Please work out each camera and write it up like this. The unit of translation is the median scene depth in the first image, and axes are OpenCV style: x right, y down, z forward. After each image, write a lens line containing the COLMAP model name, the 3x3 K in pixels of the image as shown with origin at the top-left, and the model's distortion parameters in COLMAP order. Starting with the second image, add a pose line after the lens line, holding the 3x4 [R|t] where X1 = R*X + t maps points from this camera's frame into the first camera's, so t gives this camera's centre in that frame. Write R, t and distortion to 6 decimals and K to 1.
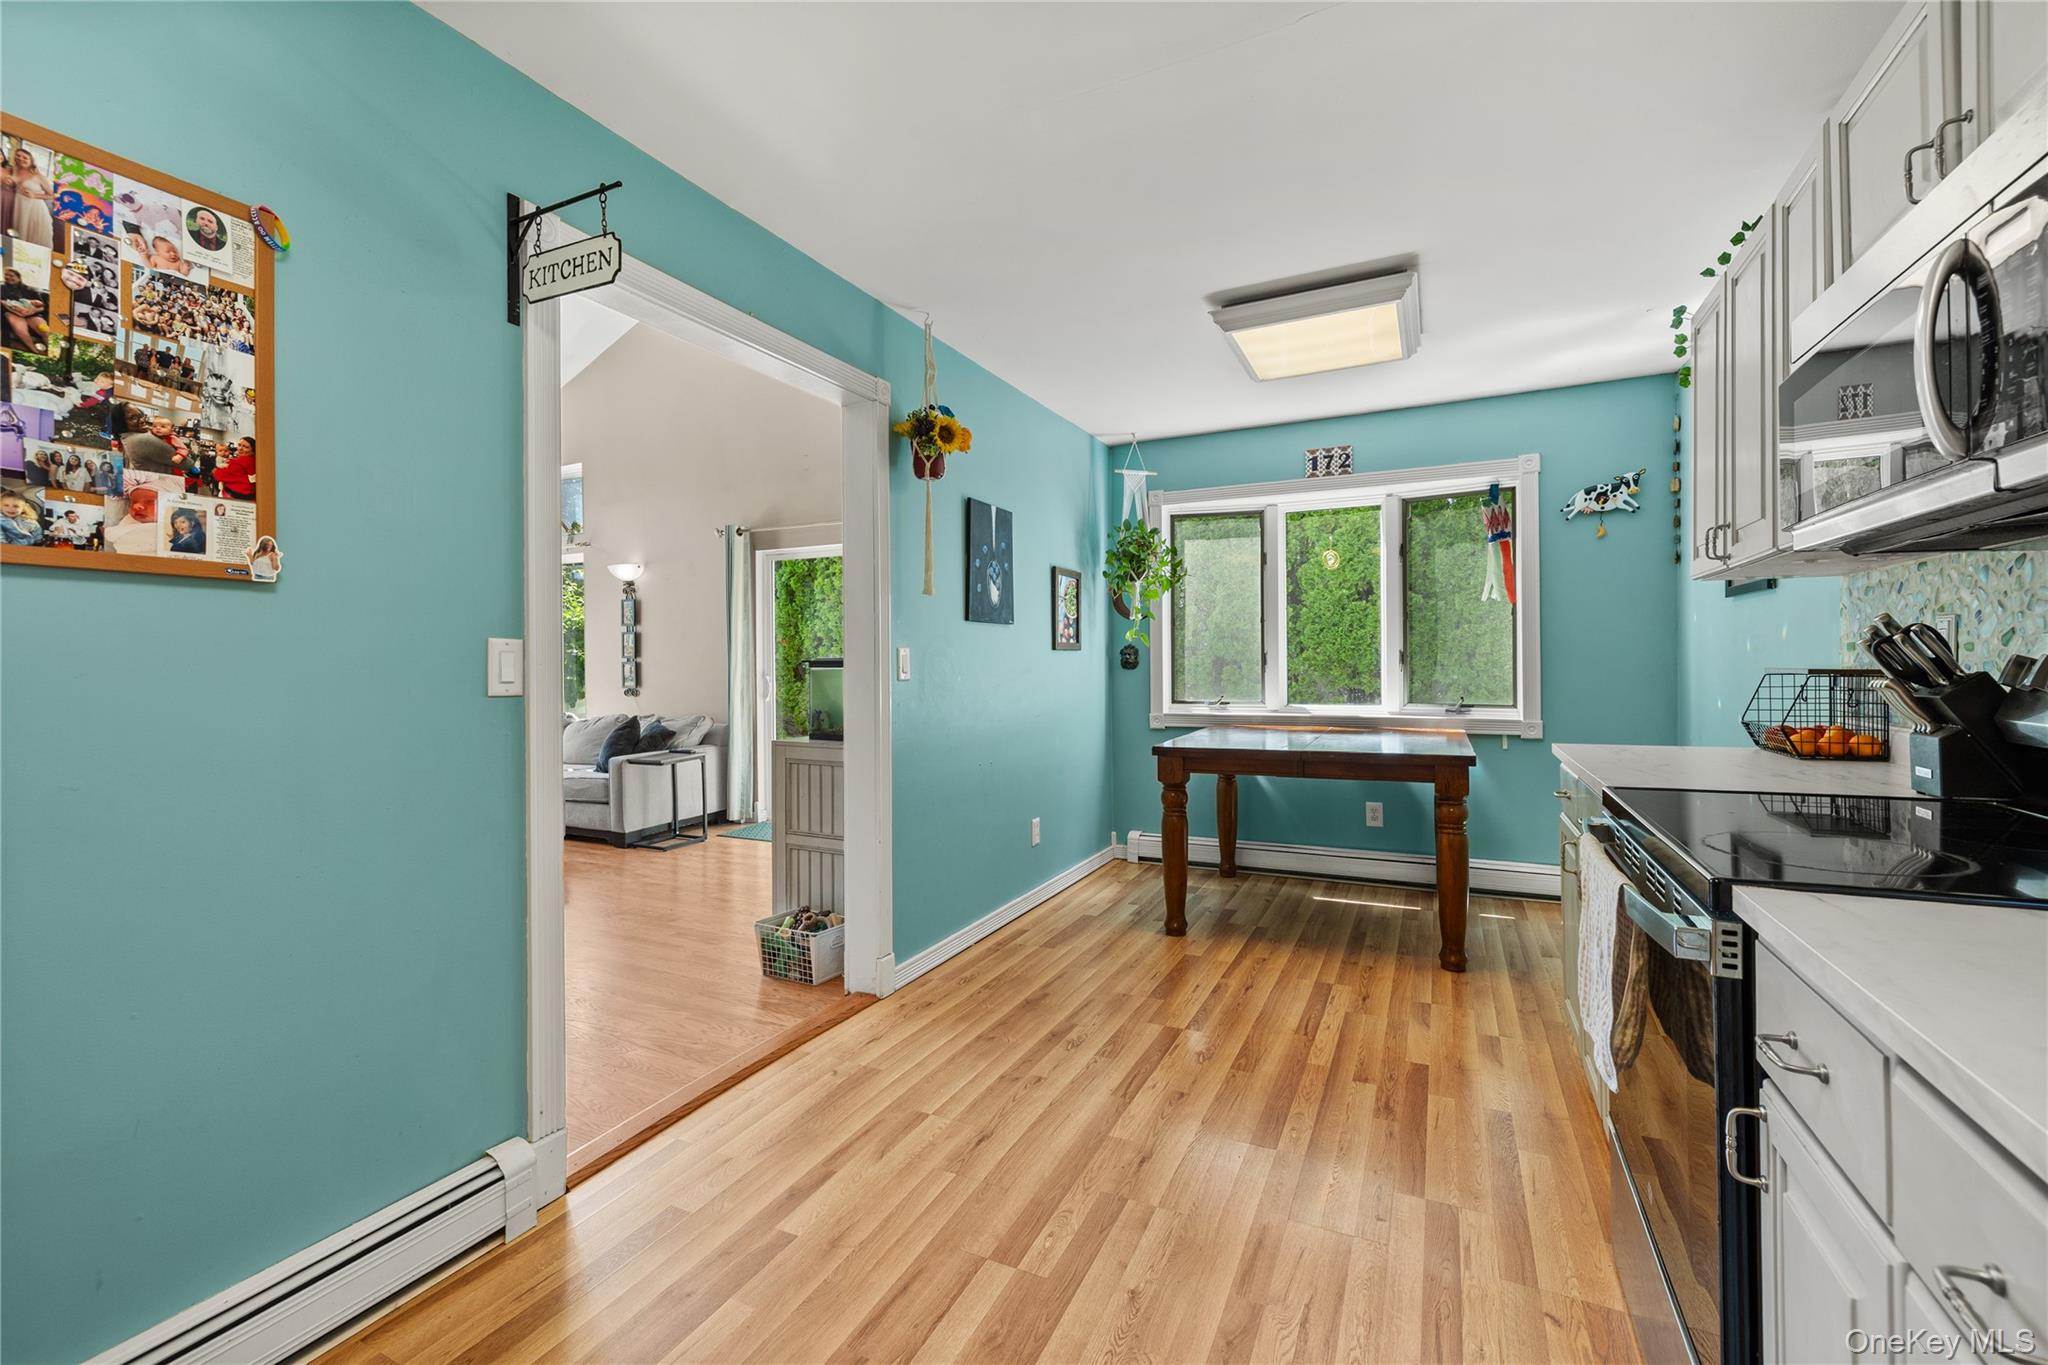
lens RADIAL K [[868.2, 0, 1017.5], [0, 868.2, 669.9], [0, 0, 1]] dist [0.000382, -0.000052]
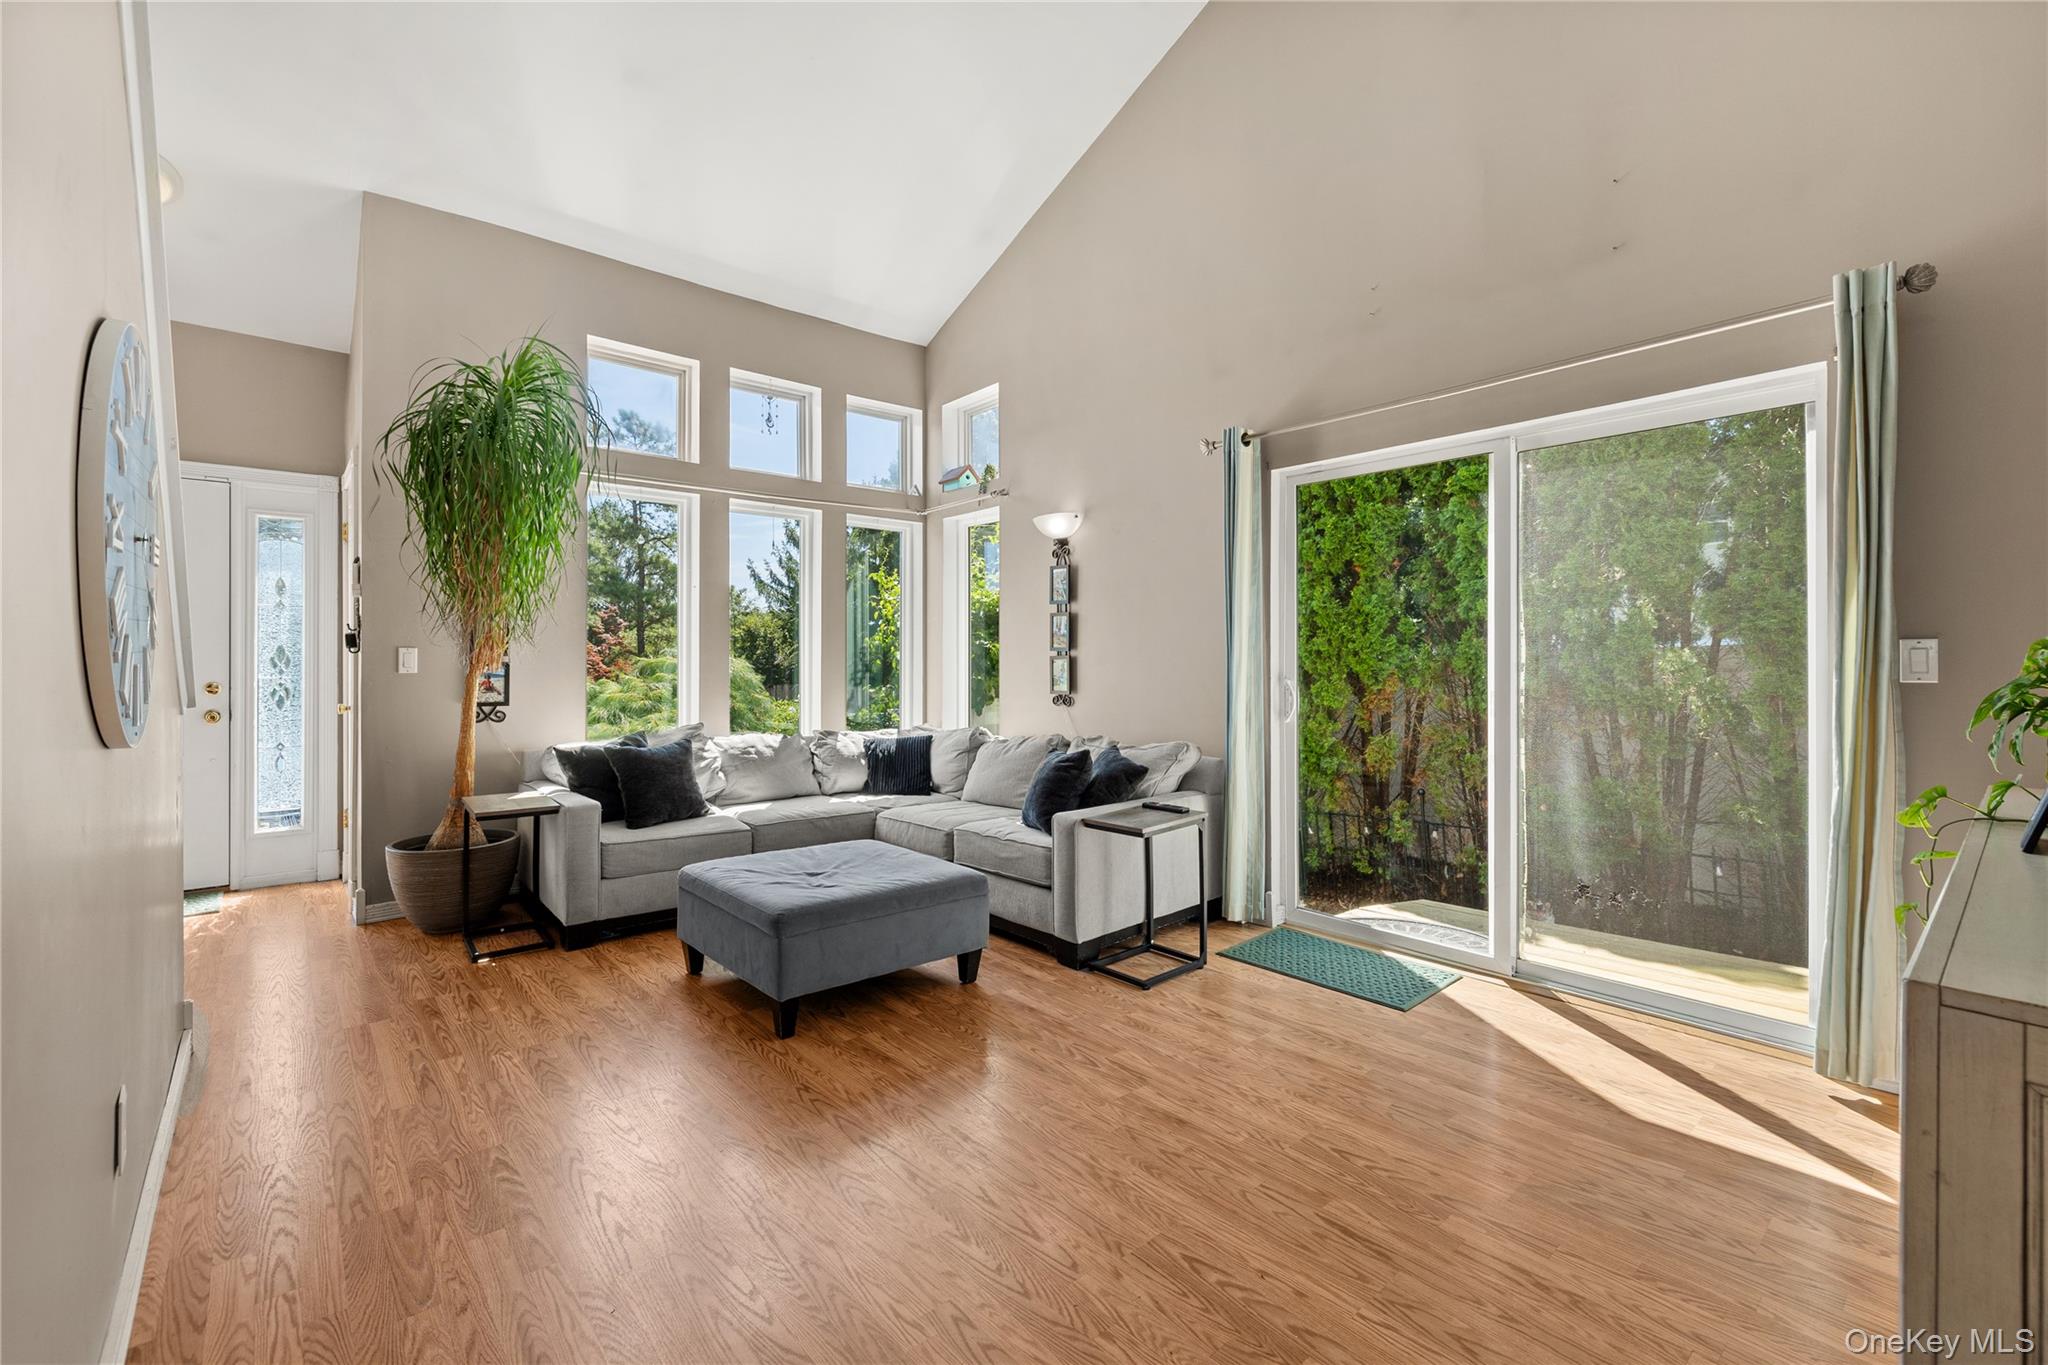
lens RADIAL K [[868.2, 0, 1017.5], [0, 868.2, 669.9], [0, 0, 1]] dist [0.000382, -0.000052]
pose [[0.919893, 0.011653, -0.391995, -0.230097], [-0.011834, 0.999928, 0.001955, 0.001032], [0.391990, 0.002840, 0.919965, 0.389394]]
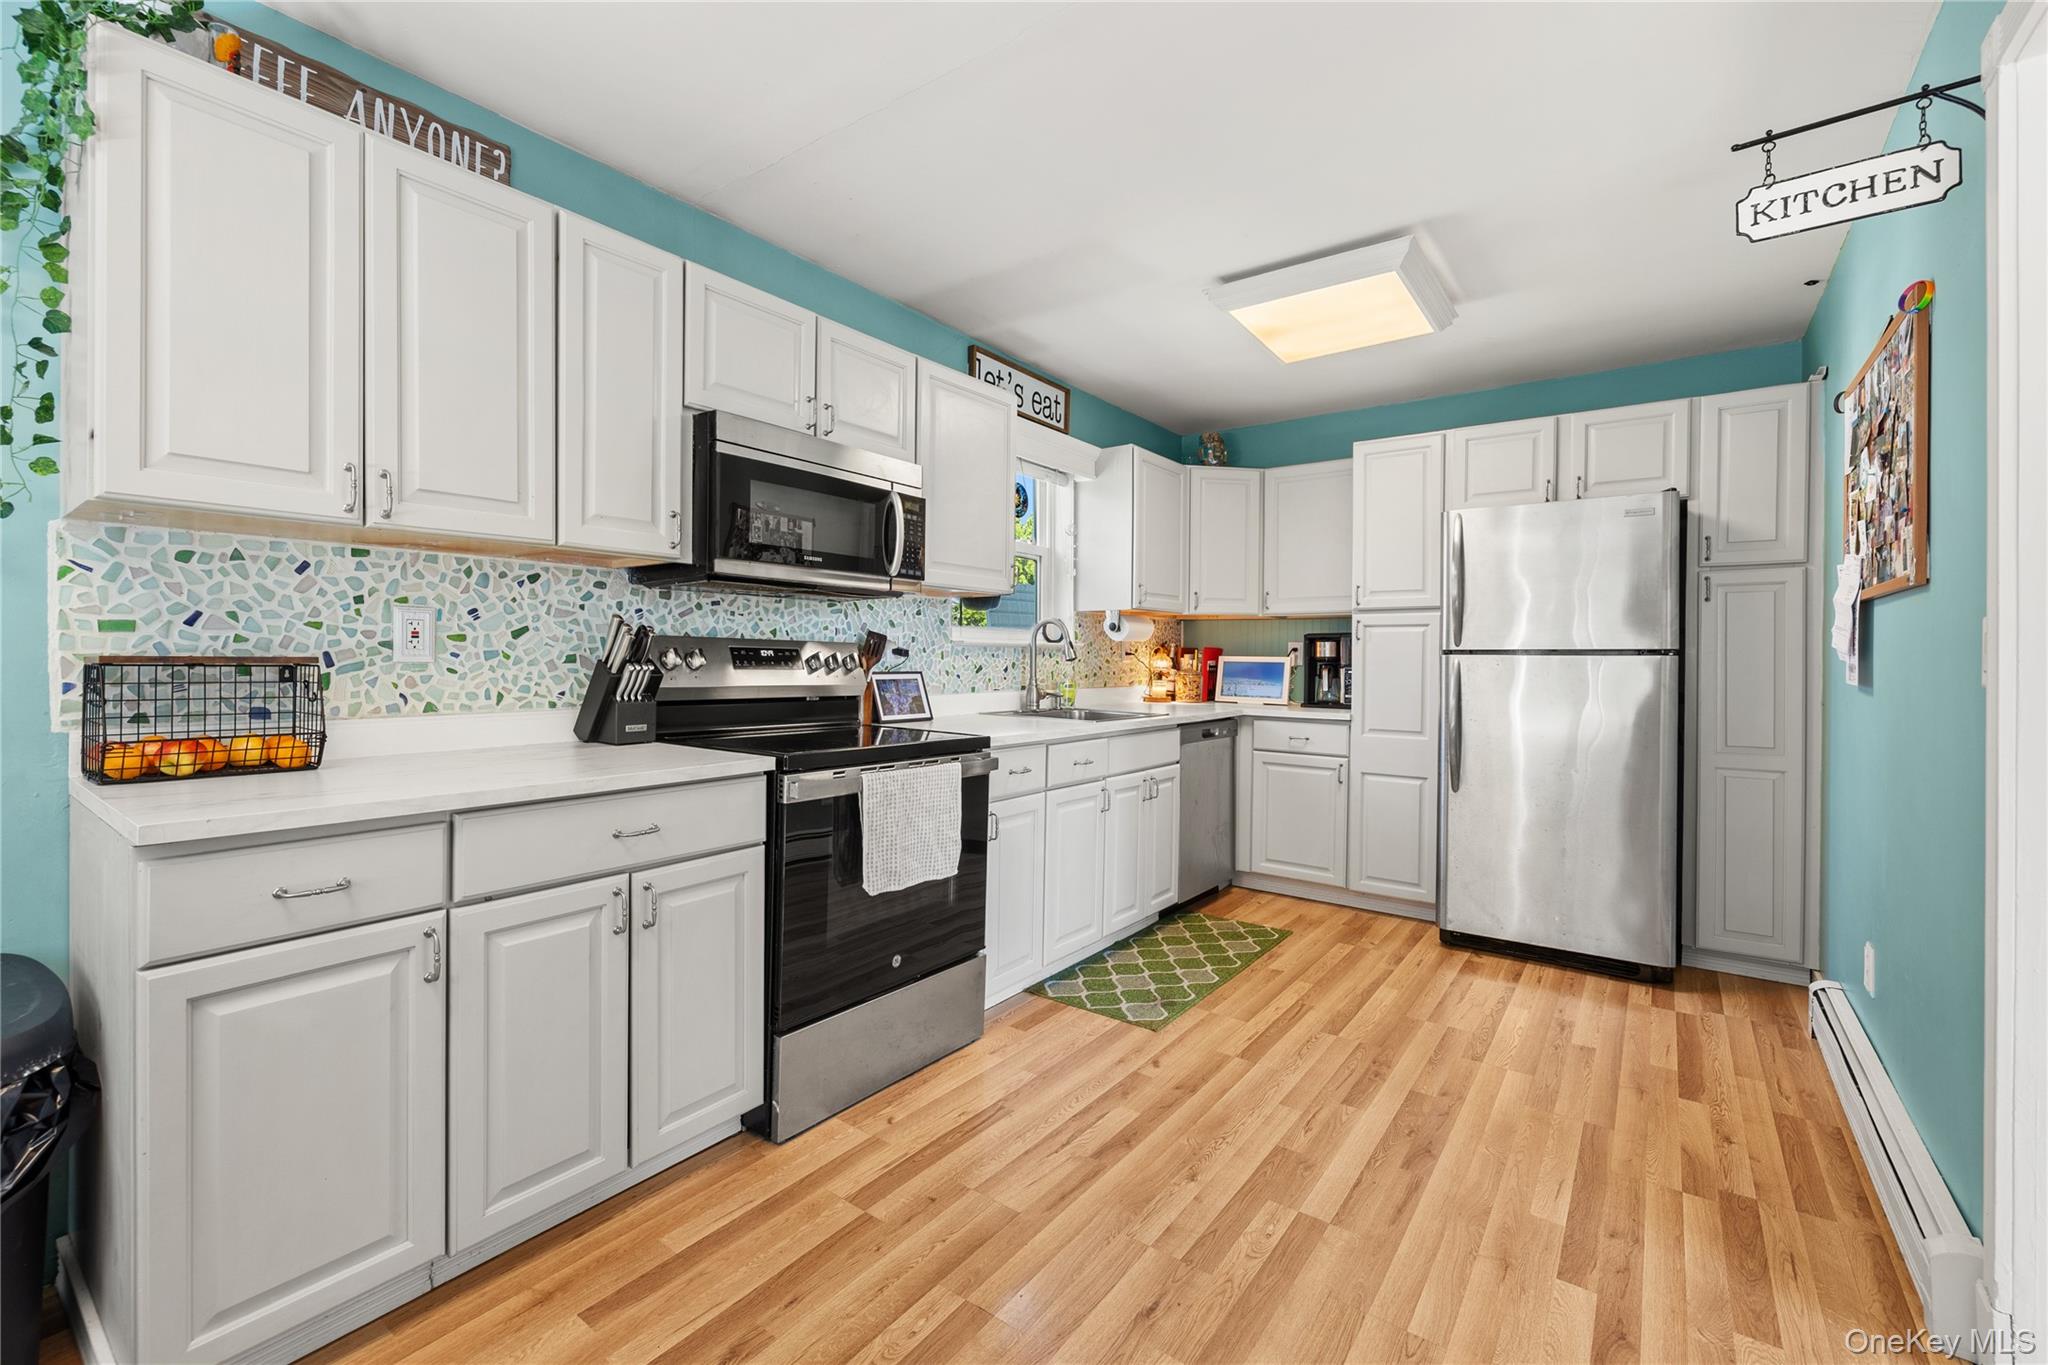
lens RADIAL K [[868.2, 0, 1017.5], [0, 868.2, 669.9], [0, 0, 1]] dist [0.000382, -0.000052]
pose [[-0.982760, -0.000634, 0.184887, 0.038440], [0.003732, 0.999722, 0.023263, -0.002675], [-0.184850, 0.023552, -0.982484, 0.566175]]
